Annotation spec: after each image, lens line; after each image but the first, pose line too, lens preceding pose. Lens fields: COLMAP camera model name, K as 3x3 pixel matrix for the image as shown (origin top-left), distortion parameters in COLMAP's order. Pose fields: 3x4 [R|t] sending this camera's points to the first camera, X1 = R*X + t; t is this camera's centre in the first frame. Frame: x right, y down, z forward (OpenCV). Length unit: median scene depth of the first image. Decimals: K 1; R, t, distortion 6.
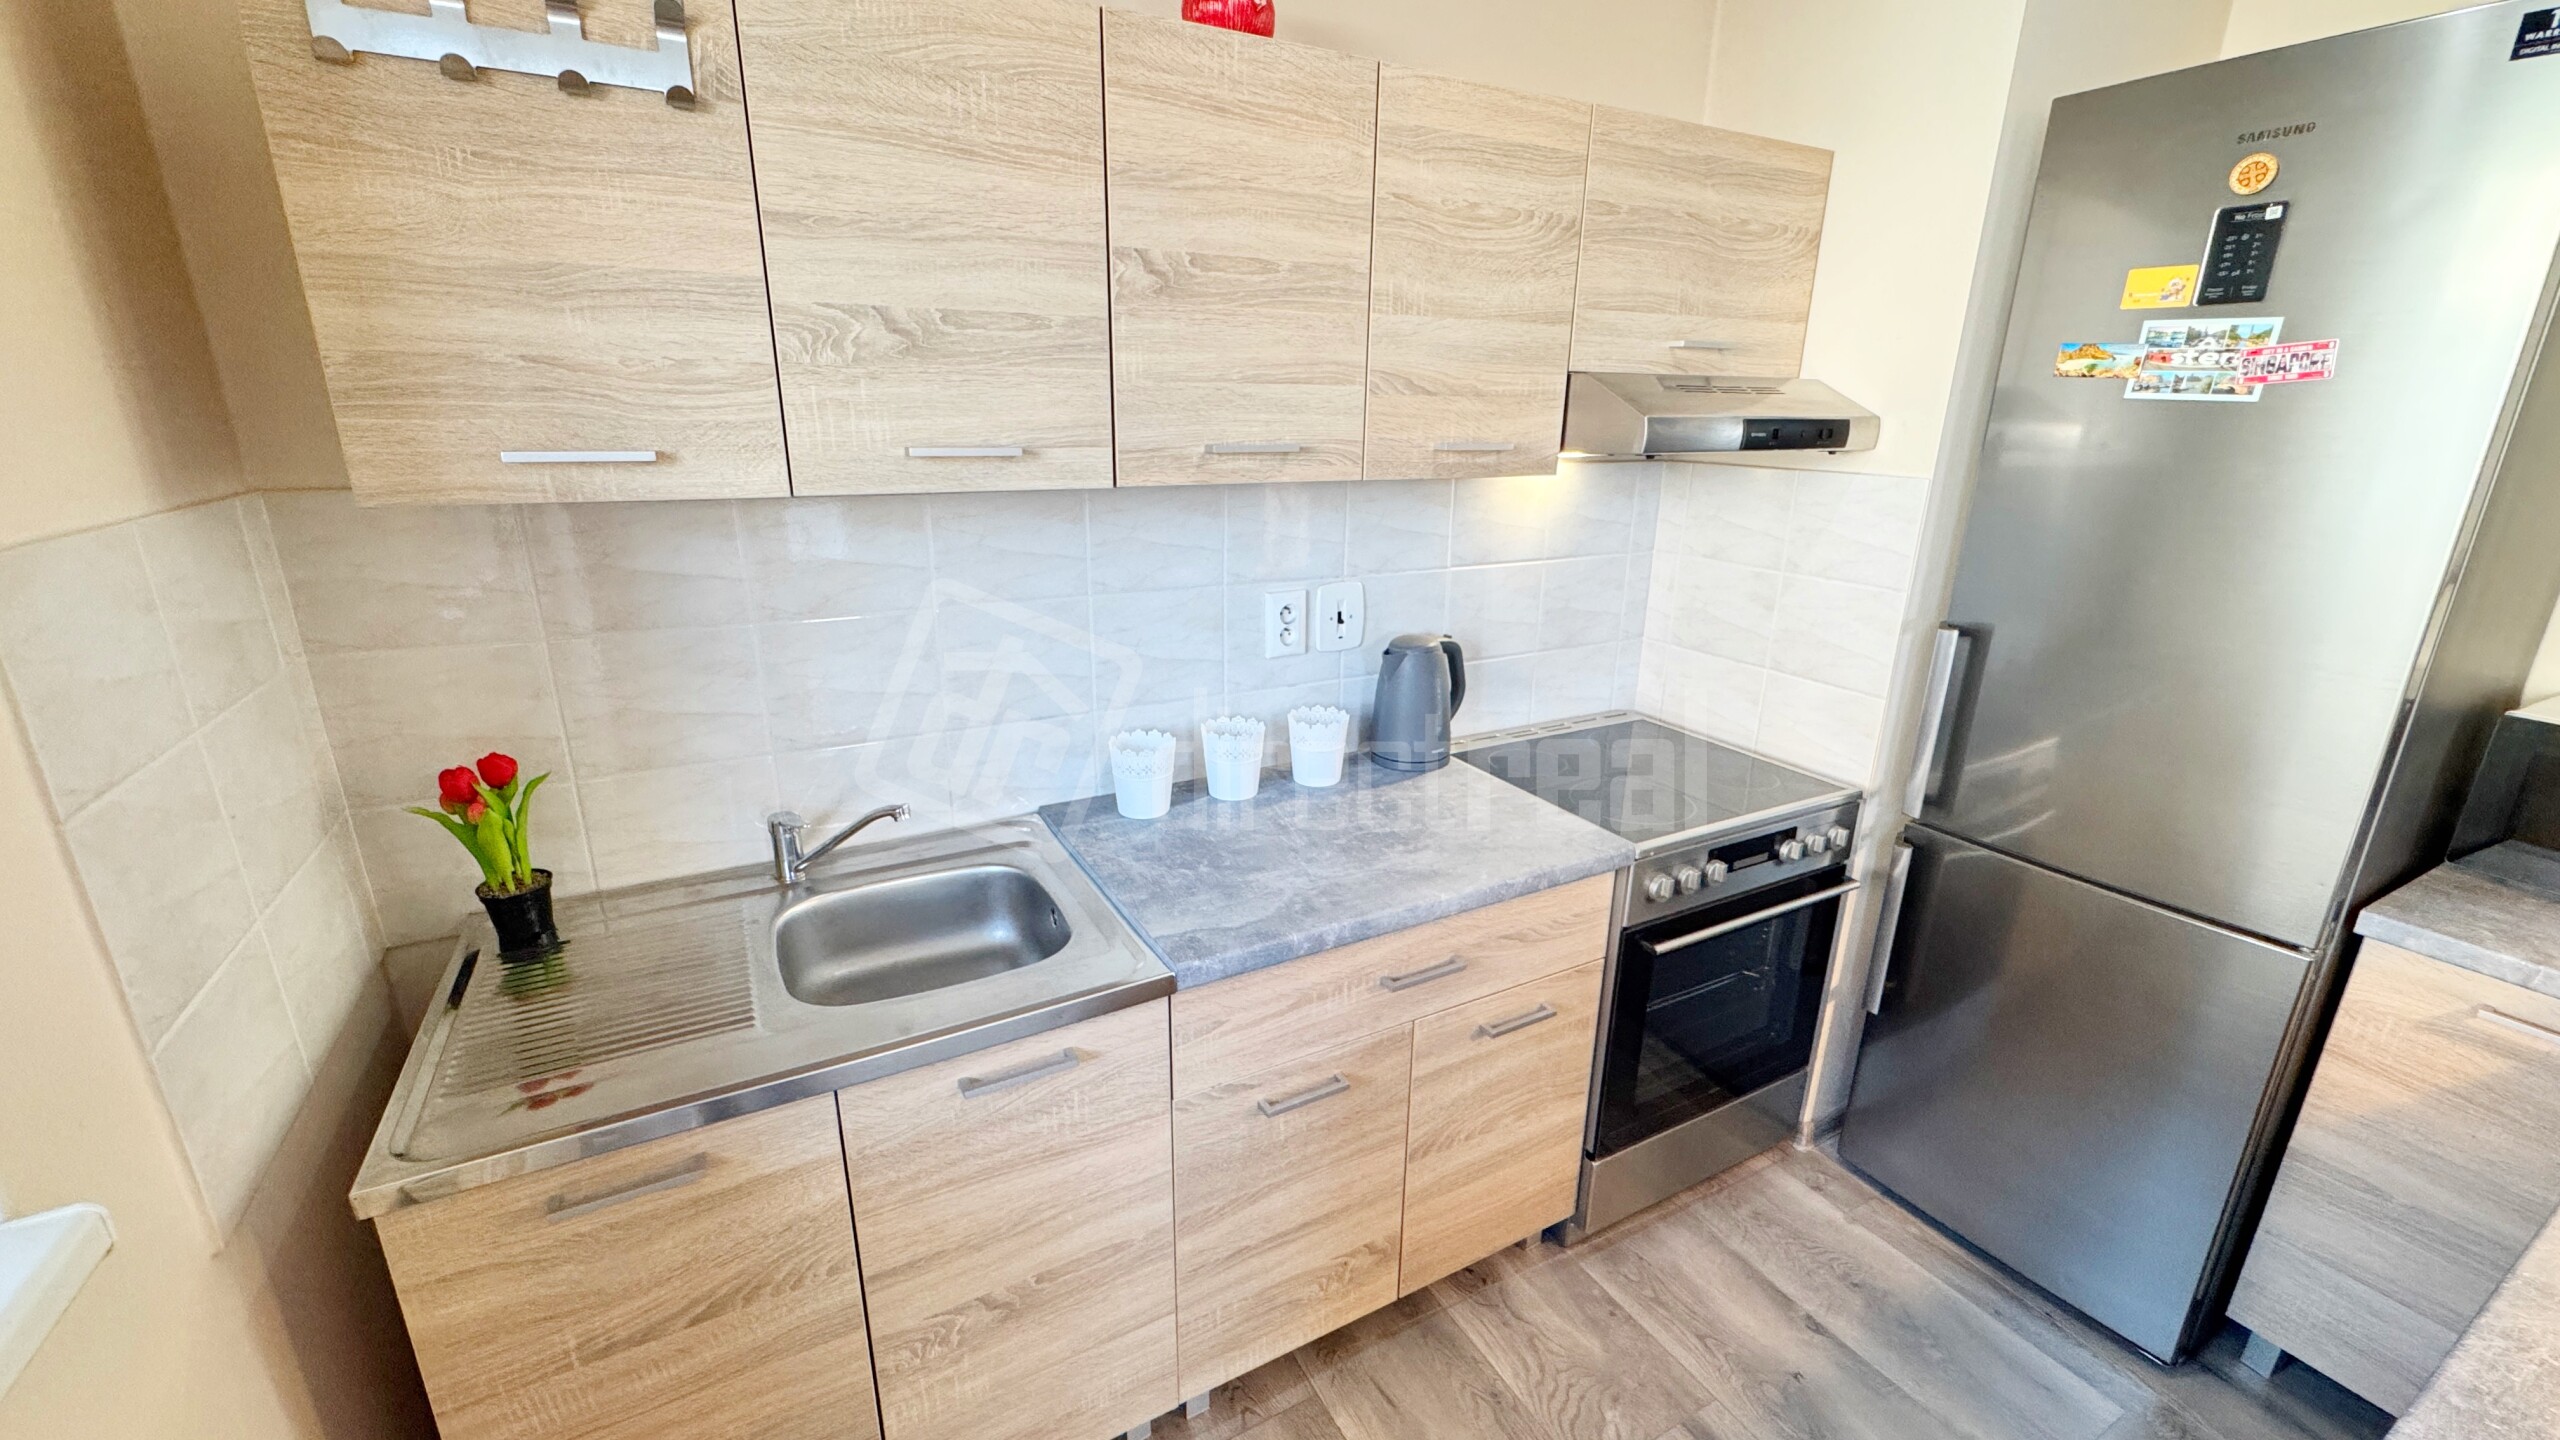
lens RADIAL K [[1027.2, 0, 1277.8], [0, 1027.2, 720.3], [0, 0, 1]] dist [-0.002913, -0.000474]
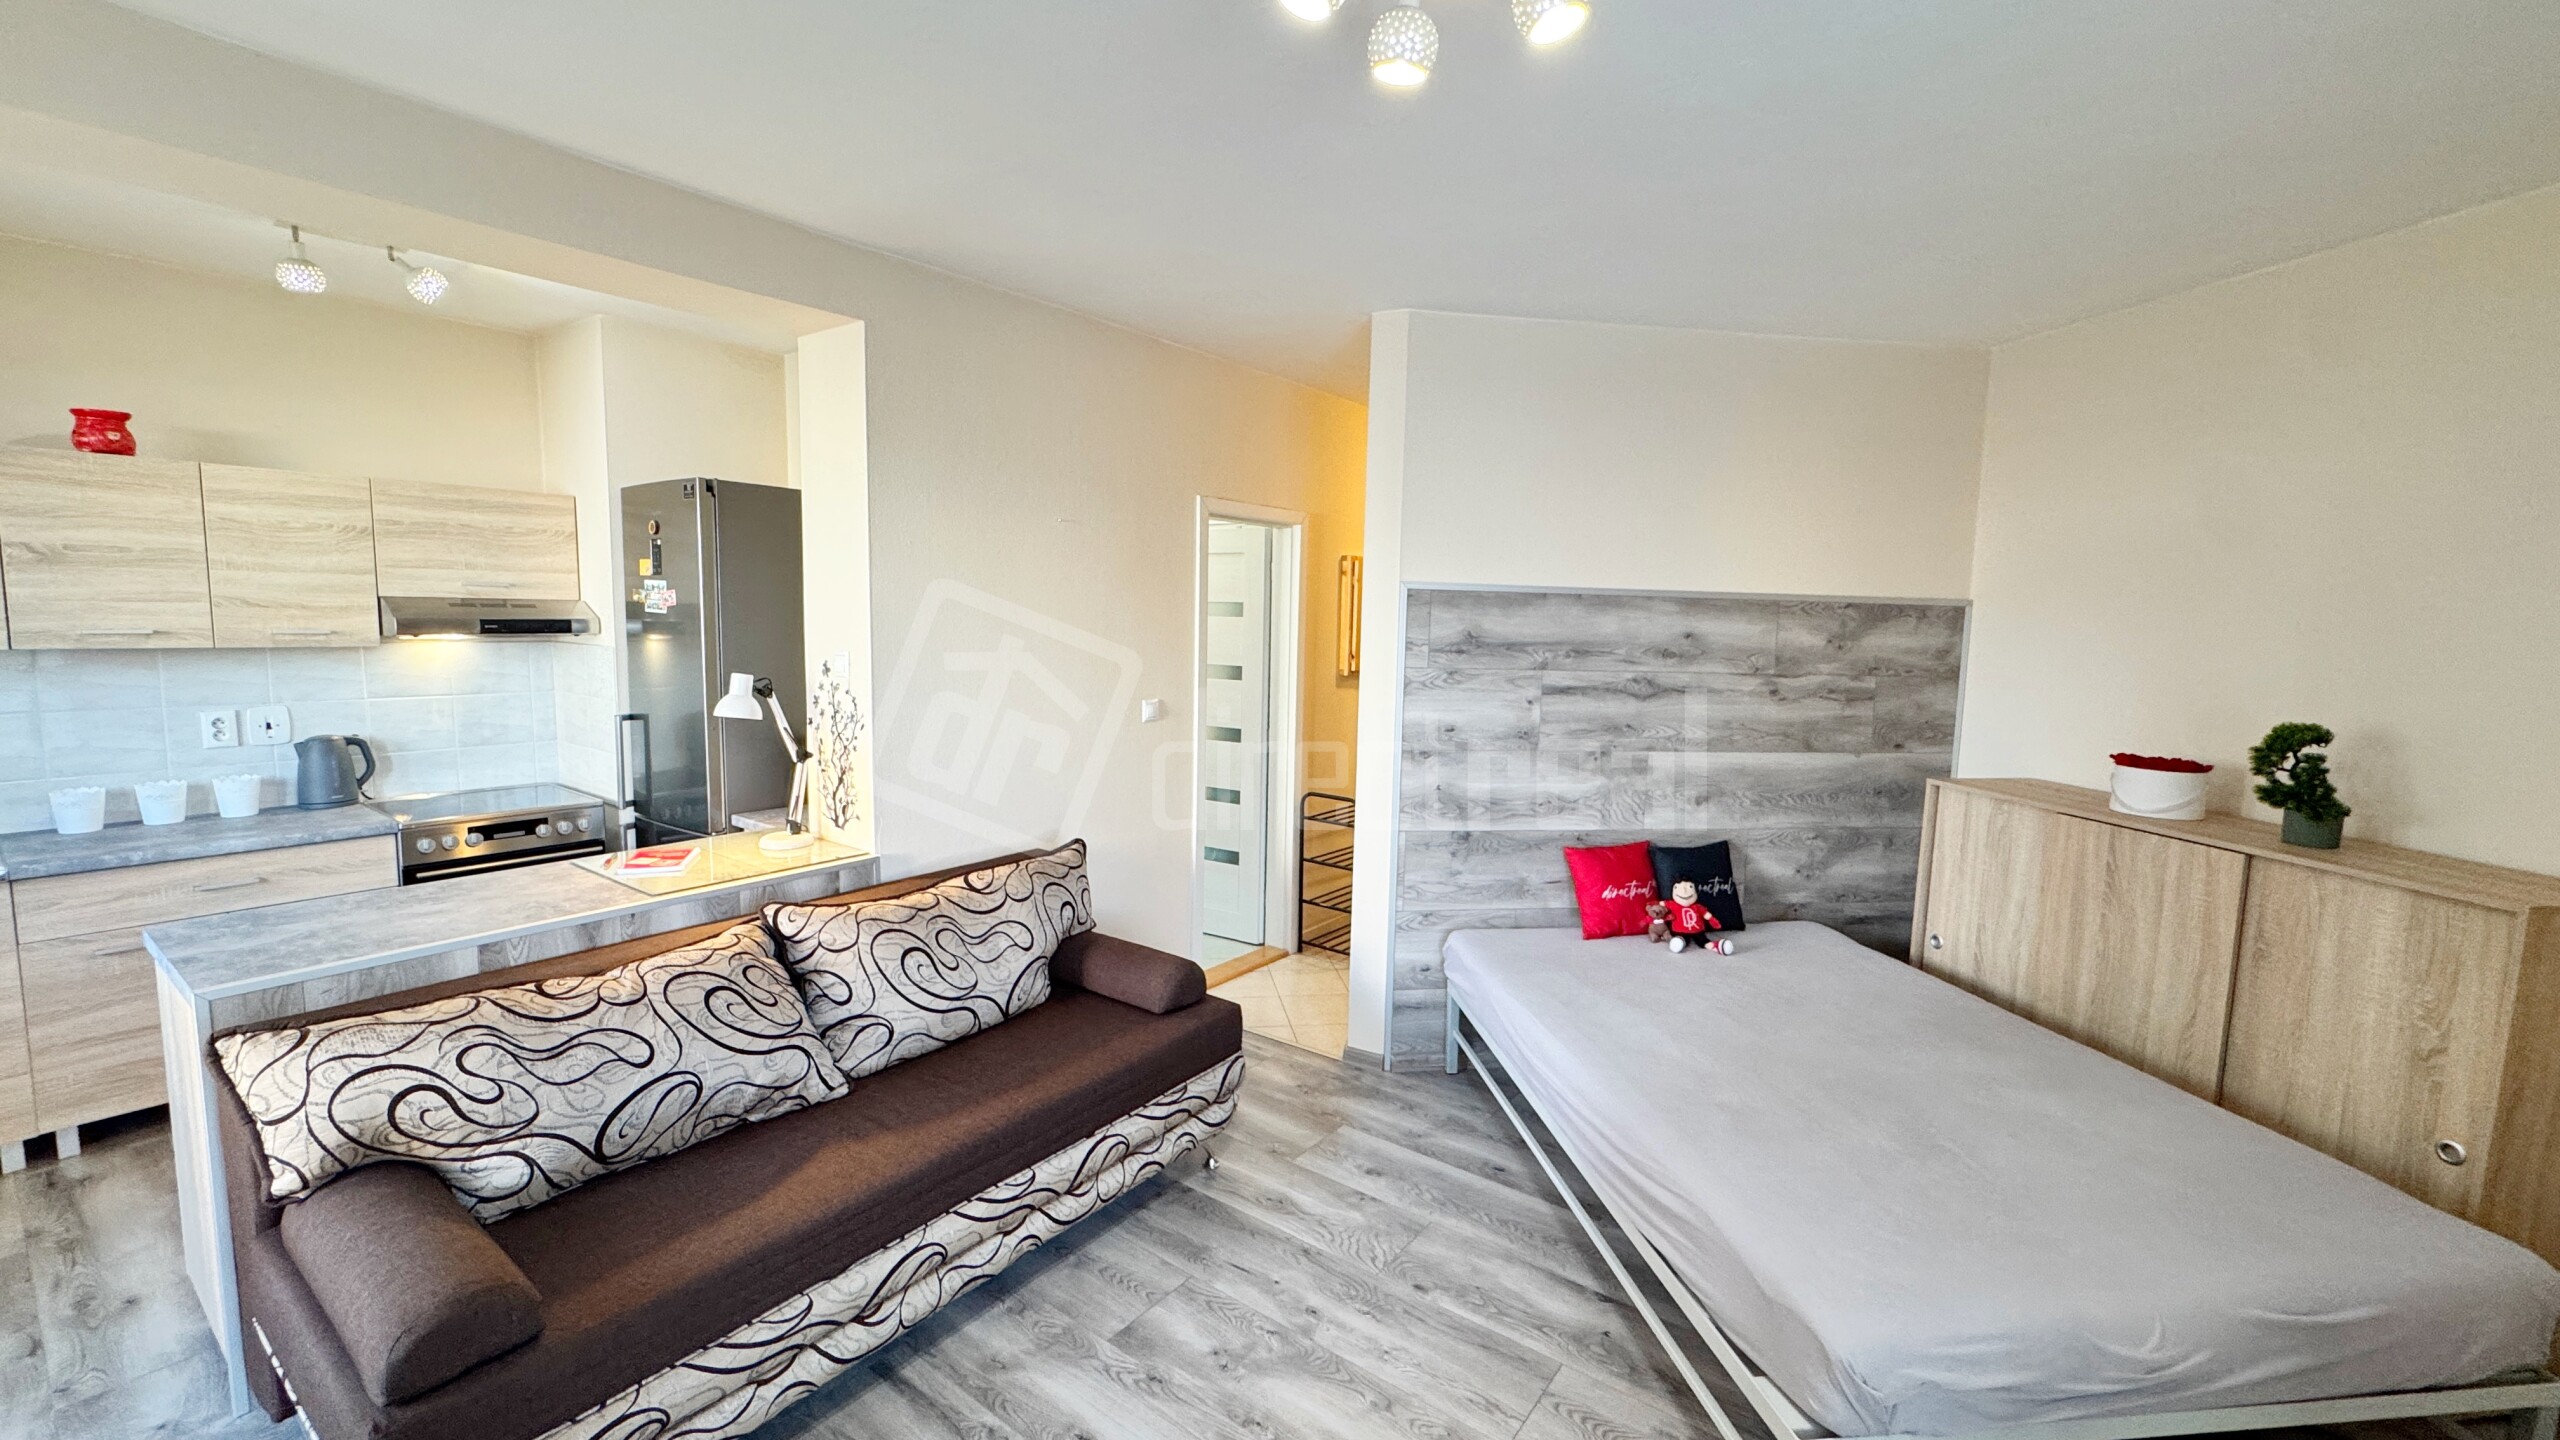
lens RADIAL K [[1019.6, 0, 1278.4], [0, 1019.6, 720.1], [0, 0, 1]] dist [-0.002678, 0.000097]
pose [[0.911558, -0.035609, 0.409627, 1.313252], [0.111905, 0.980122, -0.163824, 0.527358], [-0.395651, 0.195174, 0.897423, -1.799008]]
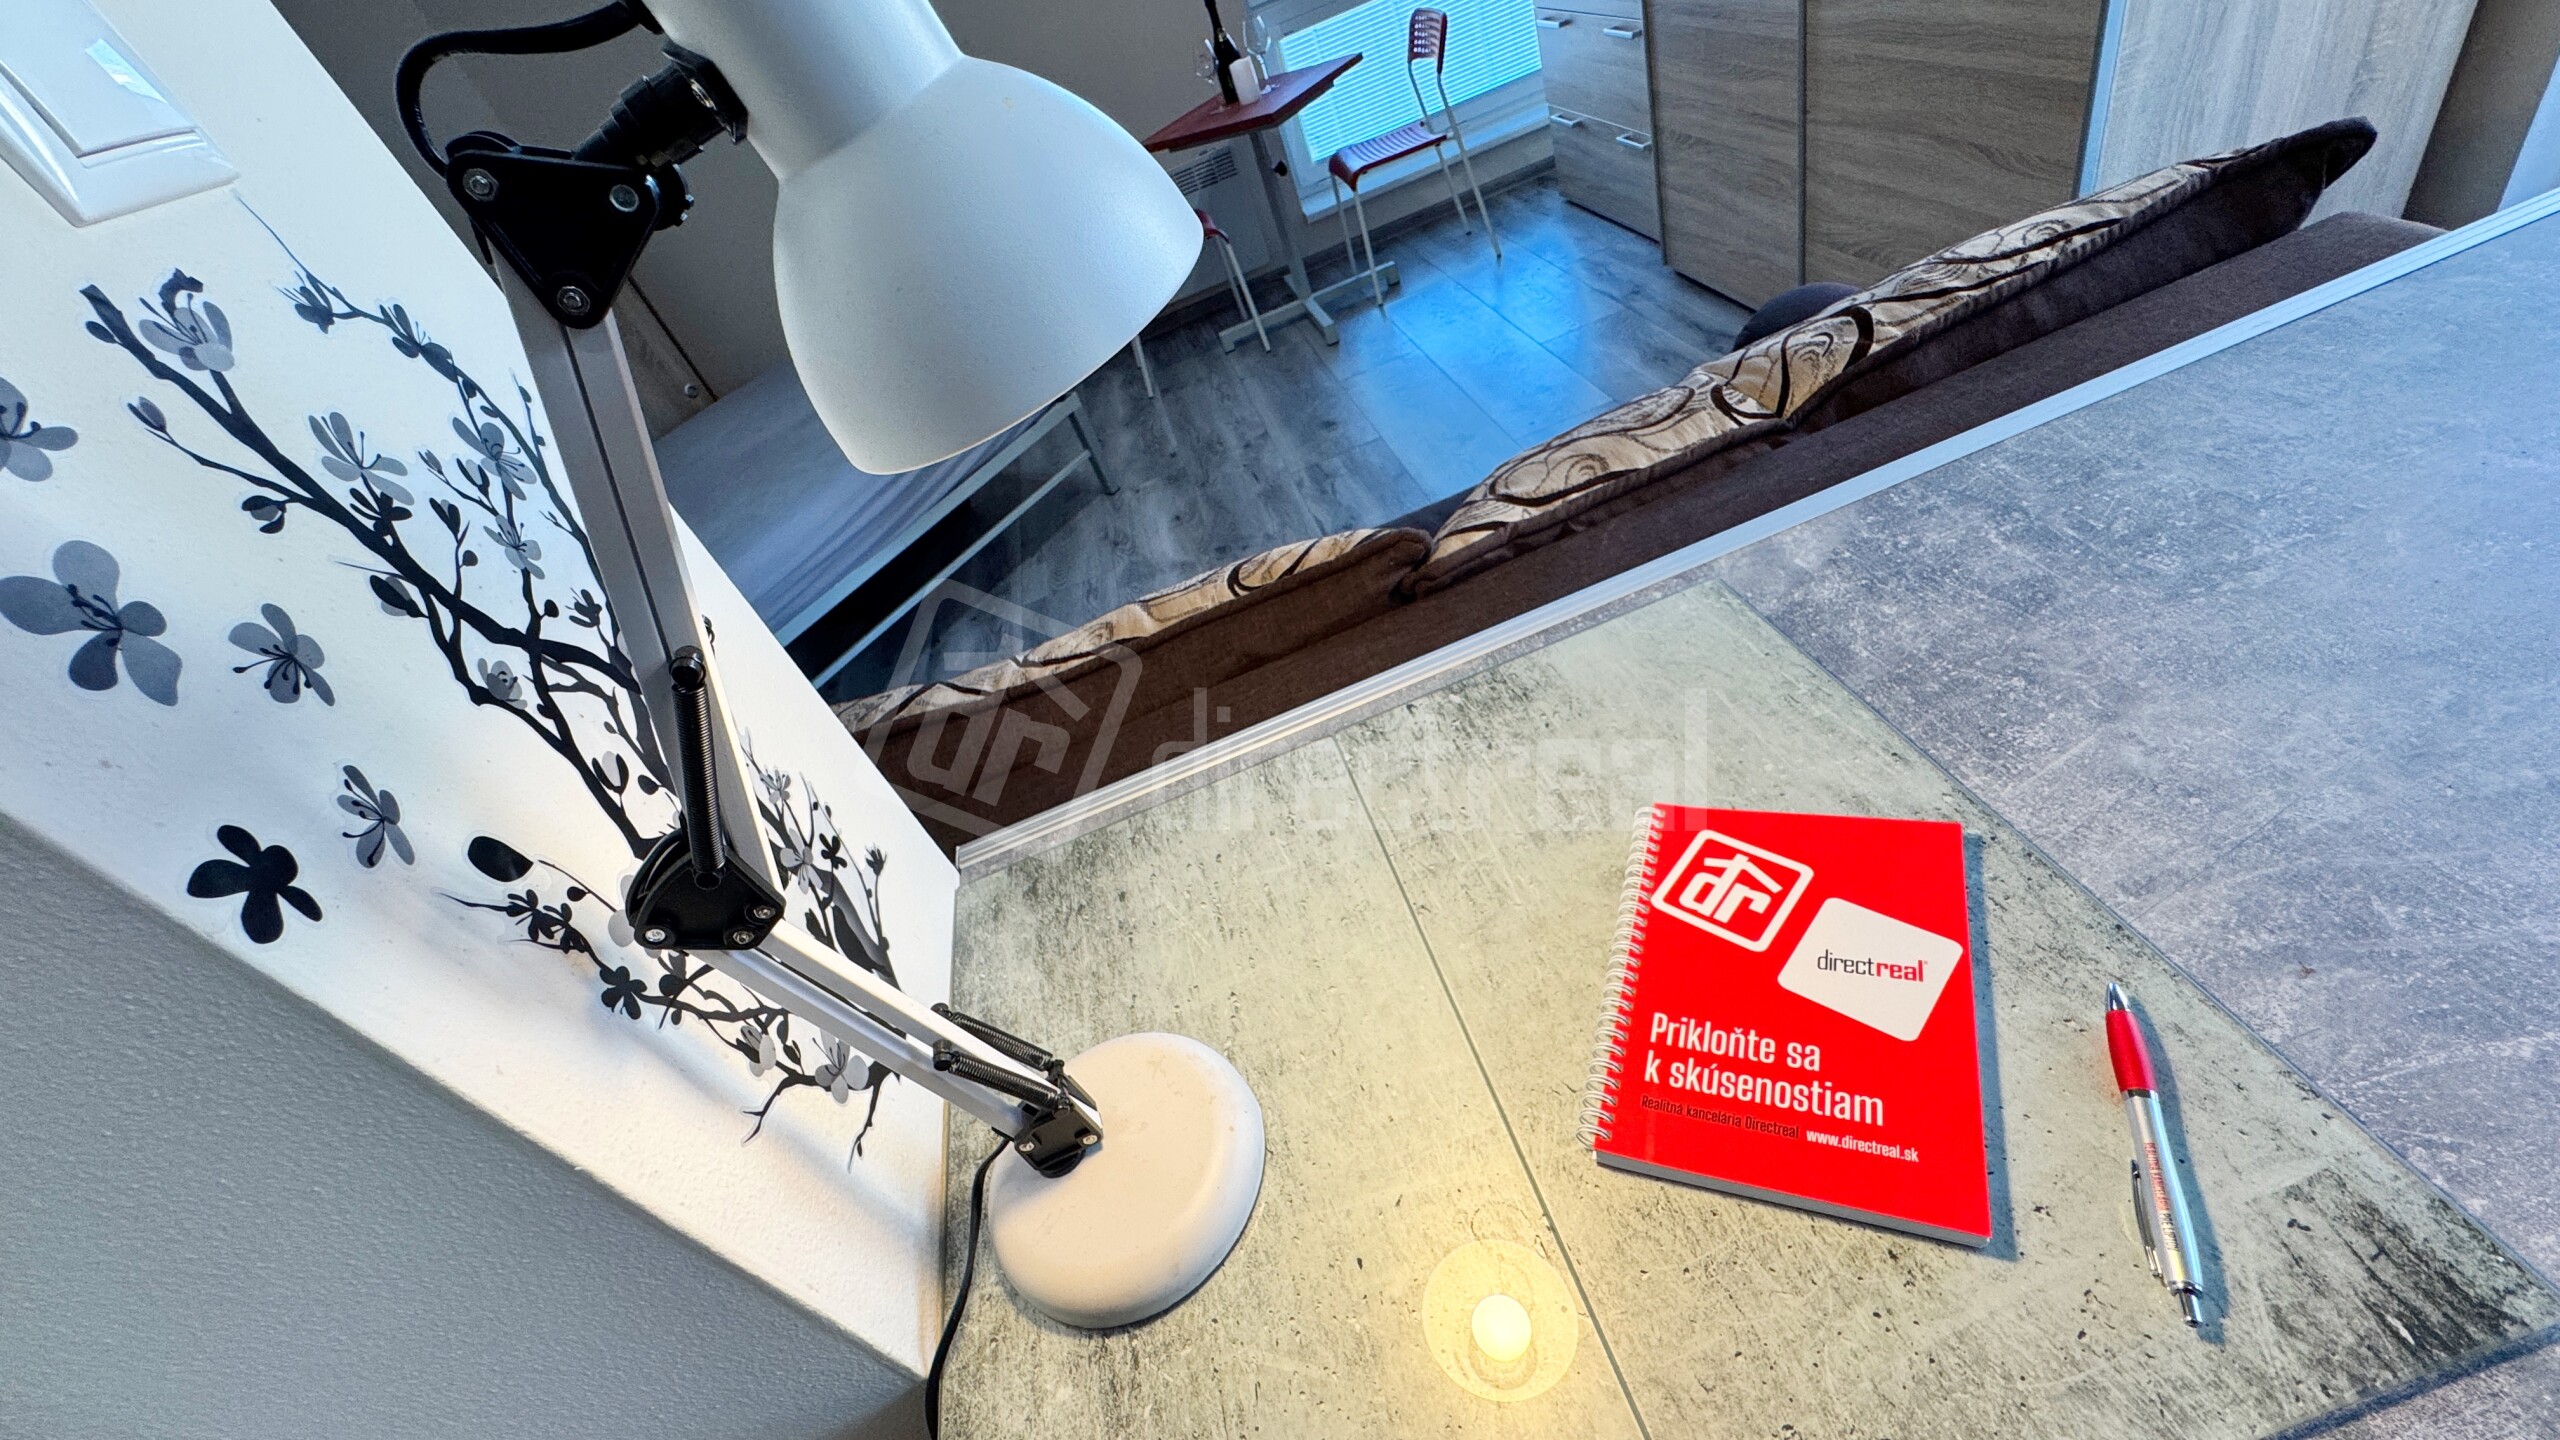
lens RADIAL K [[1027.2, 0, 1277.8], [0, 1027.2, 720.3], [0, 0, 1]] dist [-0.002913, -0.000474]
pose [[-0.915476, 0.032109, 0.401090, 1.025697], [0.366246, 0.479311, 0.797574, -0.058658], [-0.166638, 0.877058, -0.450557, 0.672316]]
